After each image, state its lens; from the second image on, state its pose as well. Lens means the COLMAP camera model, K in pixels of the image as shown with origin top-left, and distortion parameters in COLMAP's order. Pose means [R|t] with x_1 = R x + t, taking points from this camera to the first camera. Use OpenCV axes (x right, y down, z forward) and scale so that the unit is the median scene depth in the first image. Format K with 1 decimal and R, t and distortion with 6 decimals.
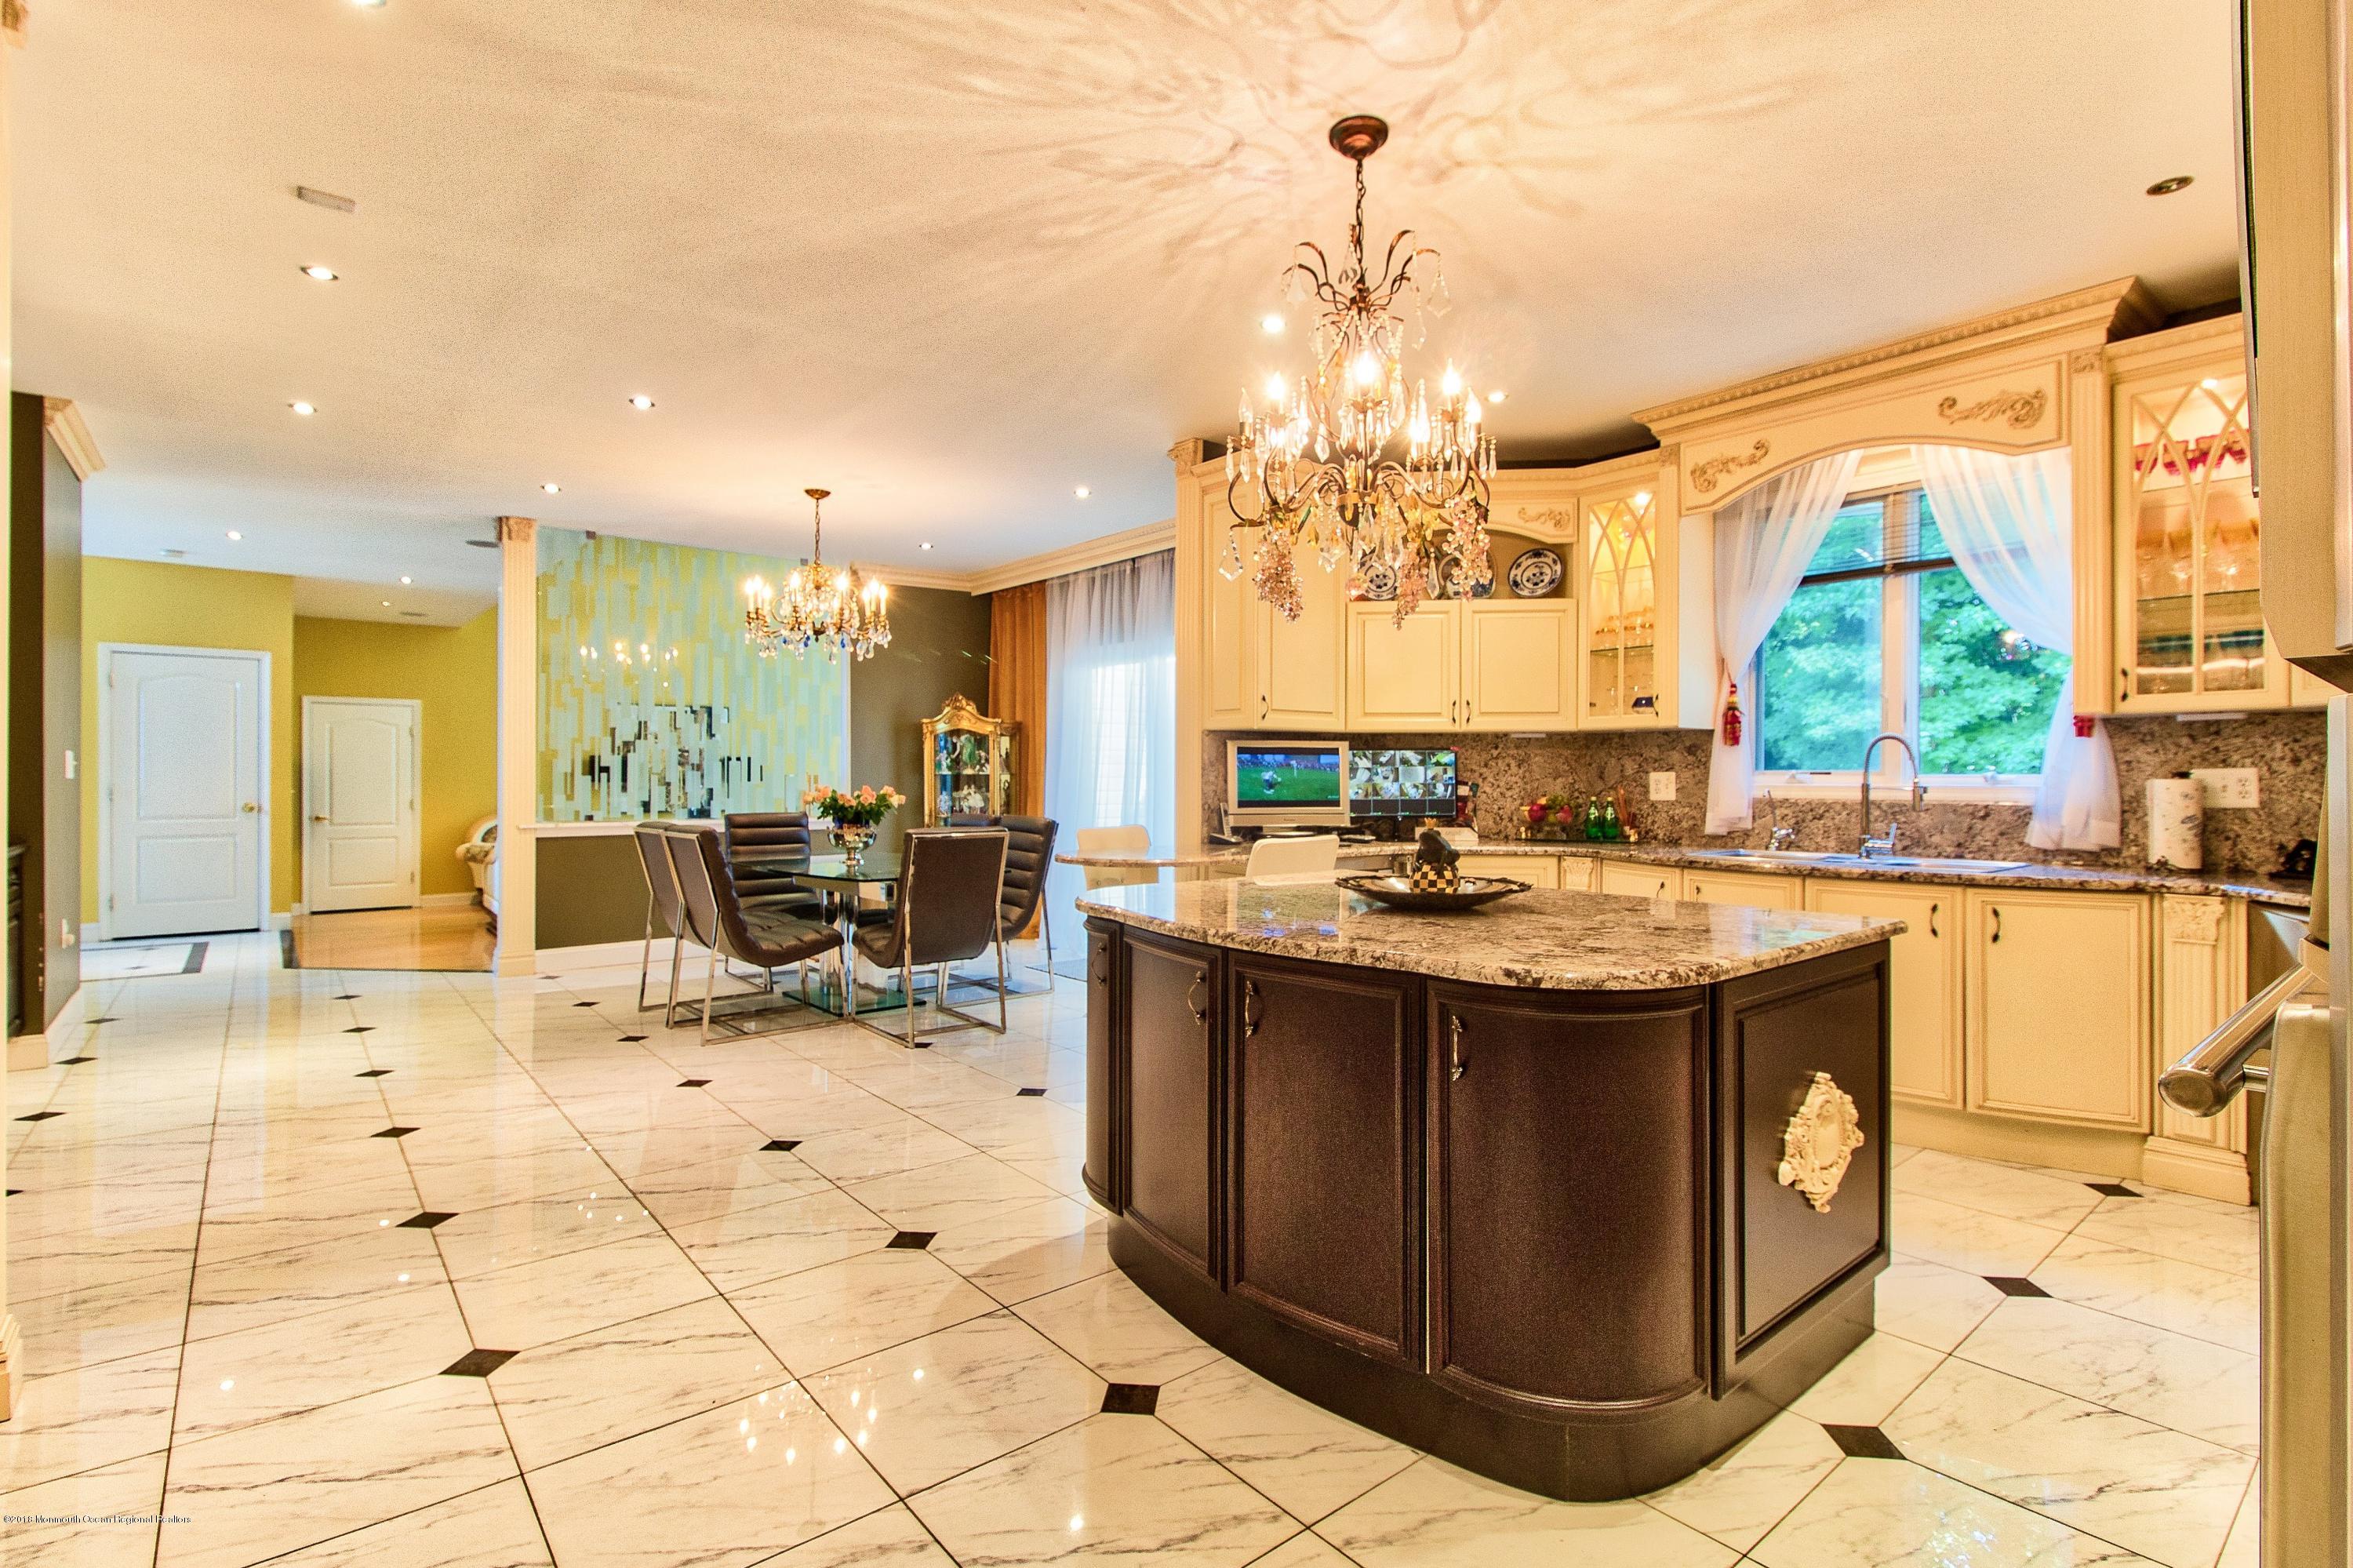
lens RADIAL K [[1097.5, 0, 1141.2], [0, 1097.5, 771.6], [0, 0, 1]] dist [0.017081, -0.011633]
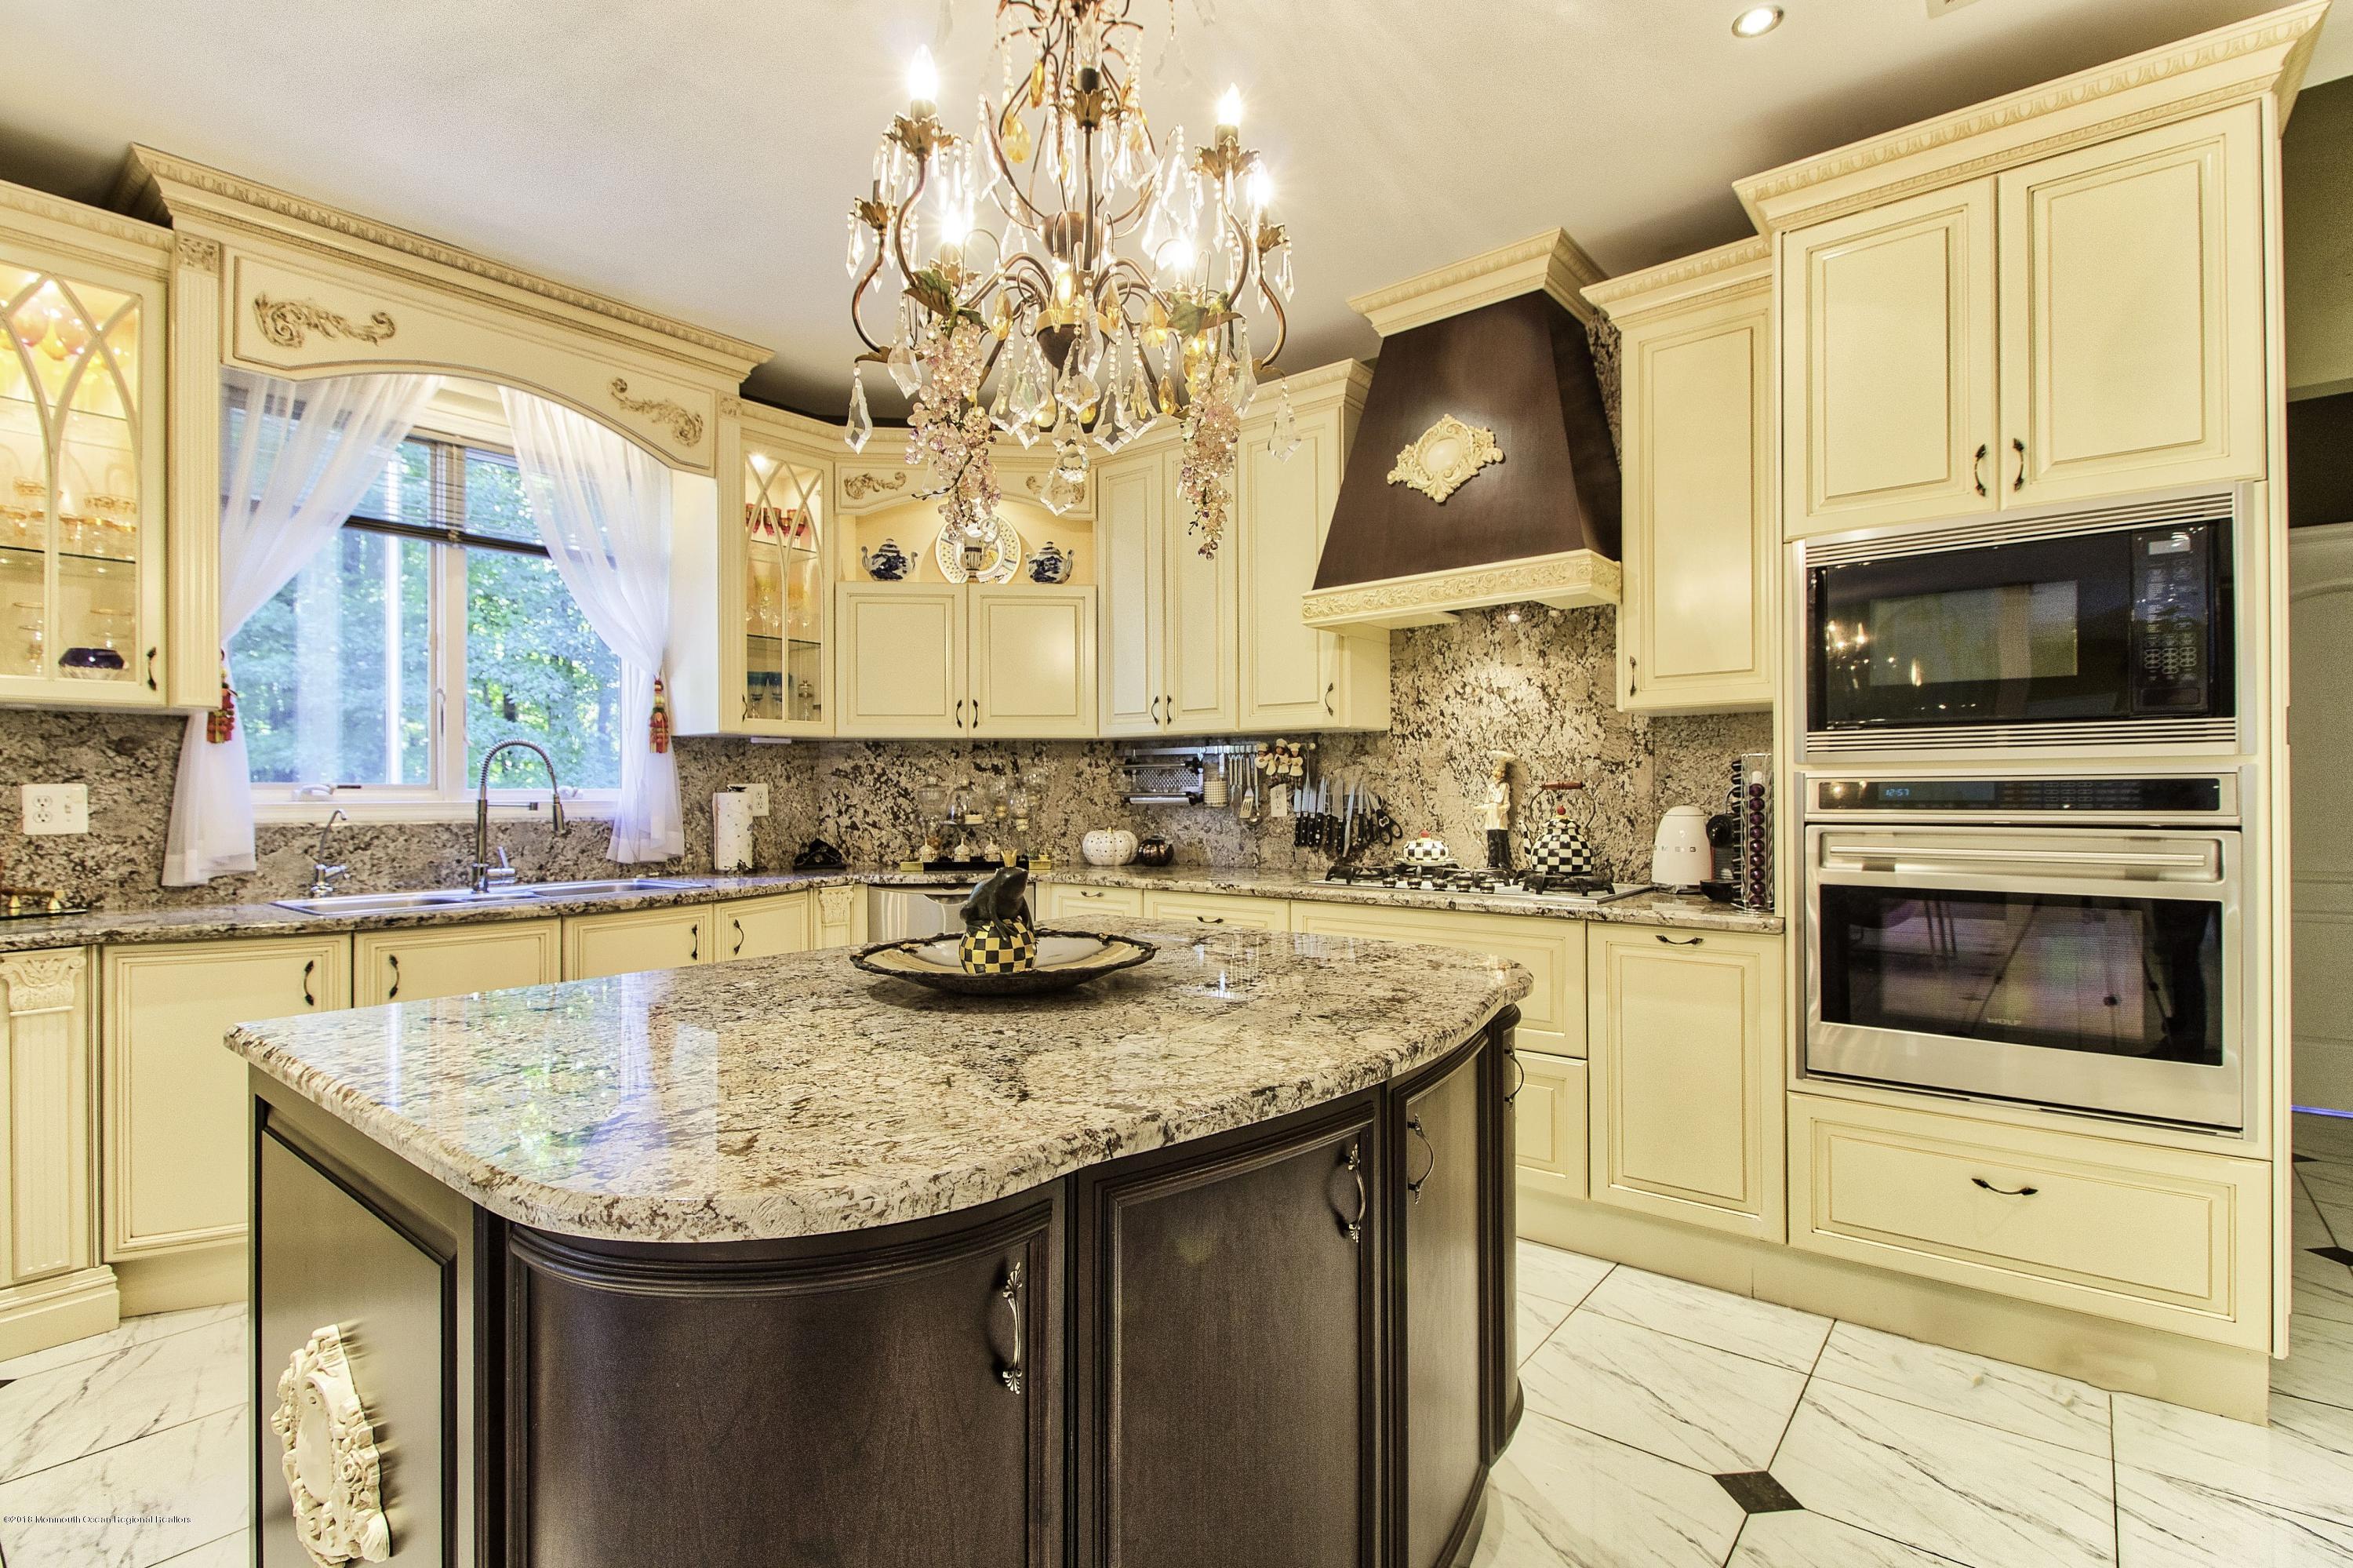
lens RADIAL K [[1097.5, 0, 1221.0], [0, 1097.5, 785.0], [0, 0, 1]] dist [0.017081, -0.011633]
pose [[-0.239784, 0.006307, 0.970806, -0.276209], [-0.000777, 0.999977, -0.006689, 0.005531], [-0.970826, -0.002358, -0.239773, 0.720814]]
